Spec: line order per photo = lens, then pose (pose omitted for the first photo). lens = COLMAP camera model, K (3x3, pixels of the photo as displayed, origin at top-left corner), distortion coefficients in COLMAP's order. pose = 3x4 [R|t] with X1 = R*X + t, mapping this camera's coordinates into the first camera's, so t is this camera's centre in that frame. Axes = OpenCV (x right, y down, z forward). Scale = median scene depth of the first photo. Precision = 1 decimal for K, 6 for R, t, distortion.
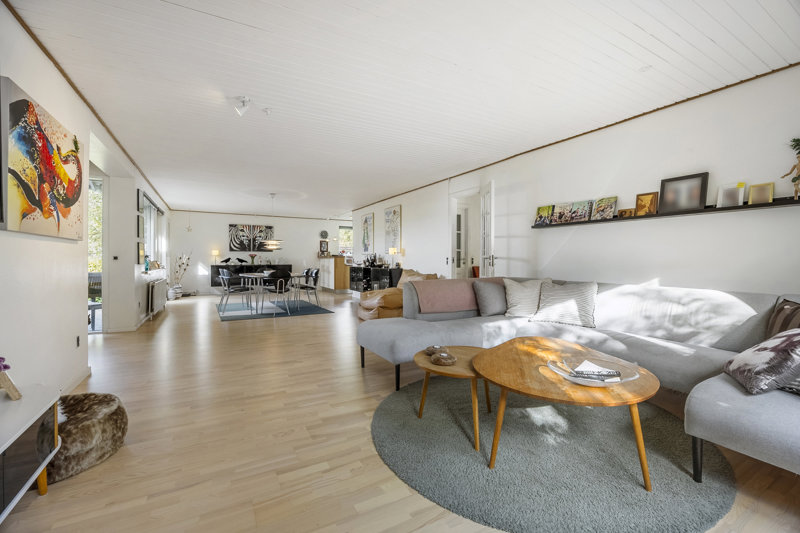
lens RADIAL K [[349.1, 0, 400.5], [0, 349.1, 262.5], [0, 0, 1]] dist [-0.000603, -0.000013]
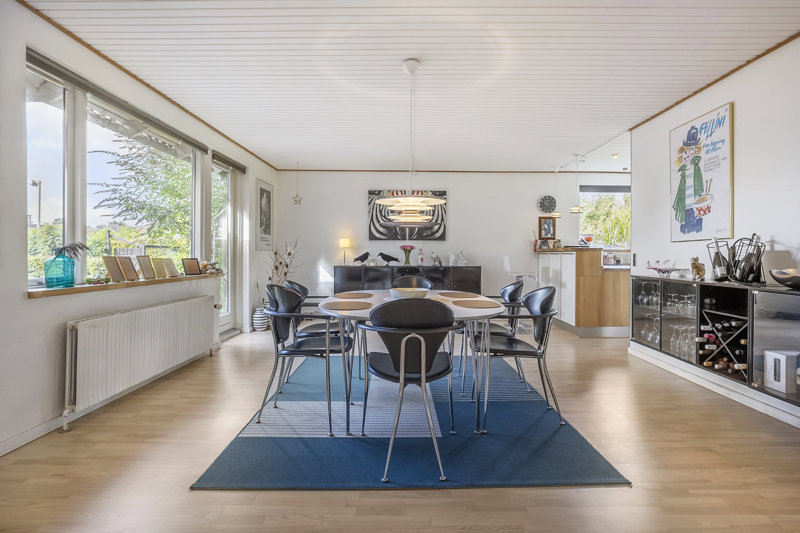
lens RADIAL K [[436.2, 0, 399.9], [0, 436.2, 262.6], [0, 0, 1]] dist [-0.004755, -0.000241]
pose [[0.873411, 0.009525, -0.486891, -0.119335], [-0.006074, 0.999944, 0.008665, -0.004012], [0.486947, -0.004611, 0.873419, 0.436101]]
